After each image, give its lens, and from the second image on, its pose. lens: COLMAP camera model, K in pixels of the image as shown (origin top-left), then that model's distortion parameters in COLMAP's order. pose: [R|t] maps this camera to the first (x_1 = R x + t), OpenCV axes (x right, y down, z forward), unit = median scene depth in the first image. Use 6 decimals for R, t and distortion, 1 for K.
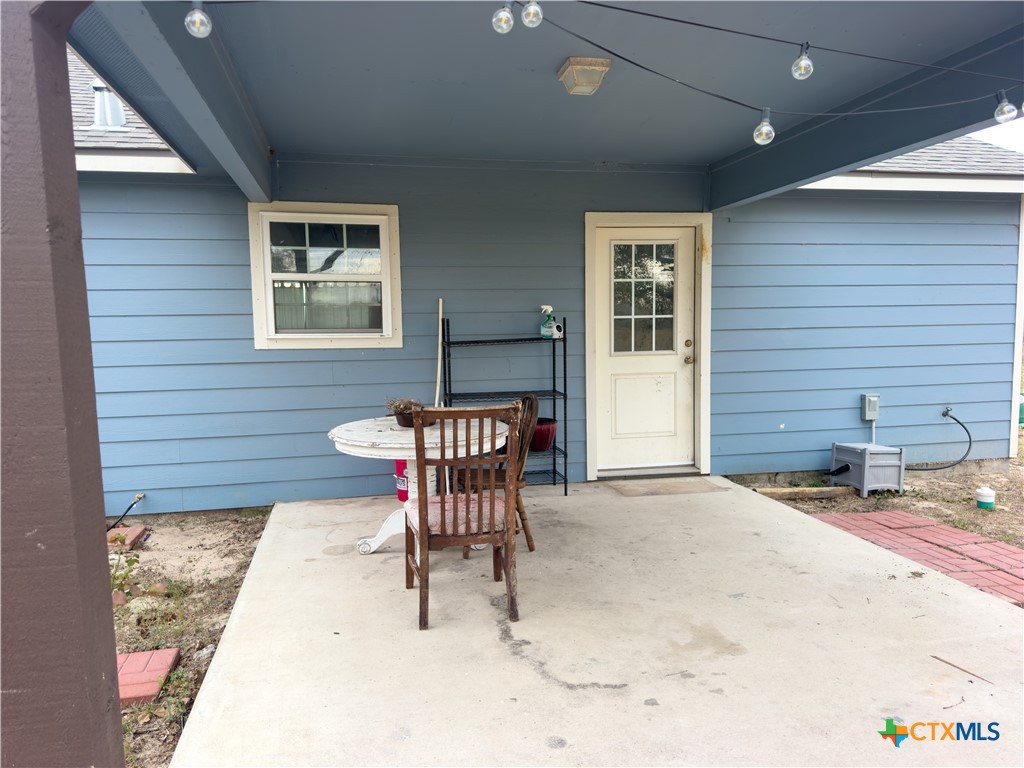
lens RADIAL K [[735.9, 0, 515.4], [0, 735.9, 383.8], [0, 0, 1]] dist [0.045904, -0.073086]
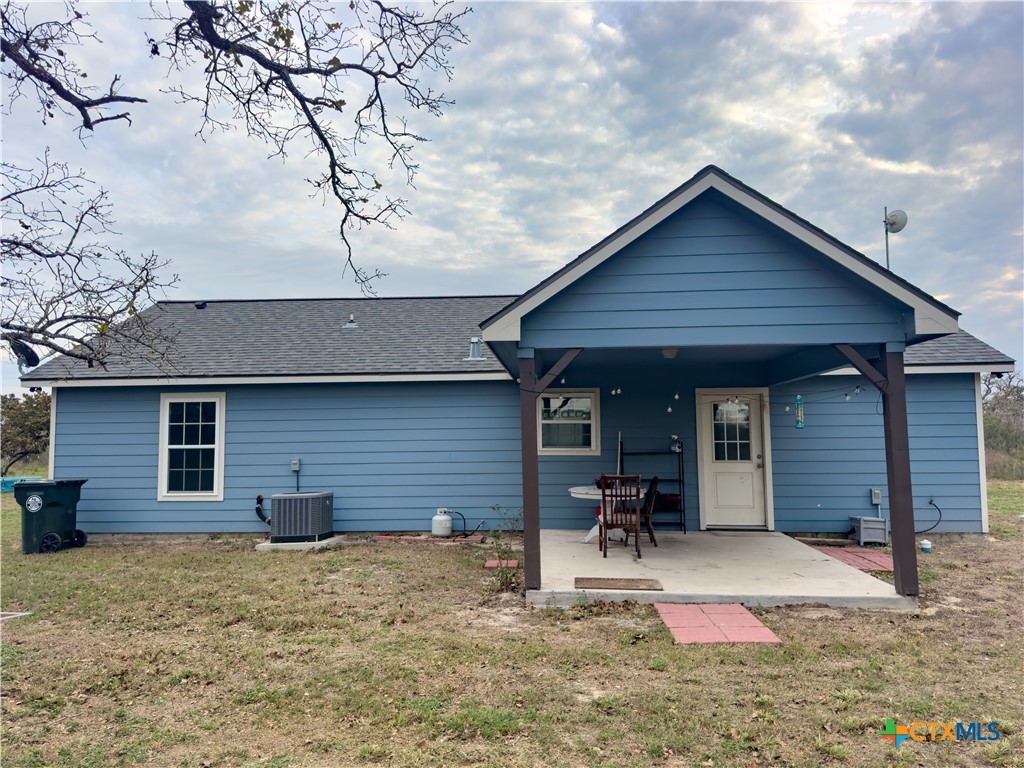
lens RADIAL K [[735.9, 0, 515.4], [0, 735.9, 383.8], [0, 0, 1]] dist [0.045904, -0.073086]
pose [[0.956782, -0.013535, -0.290490, 0.195863], [-0.034004, 0.986857, -0.157979, 0.078035], [0.288810, 0.161029, 0.943747, -0.943816]]
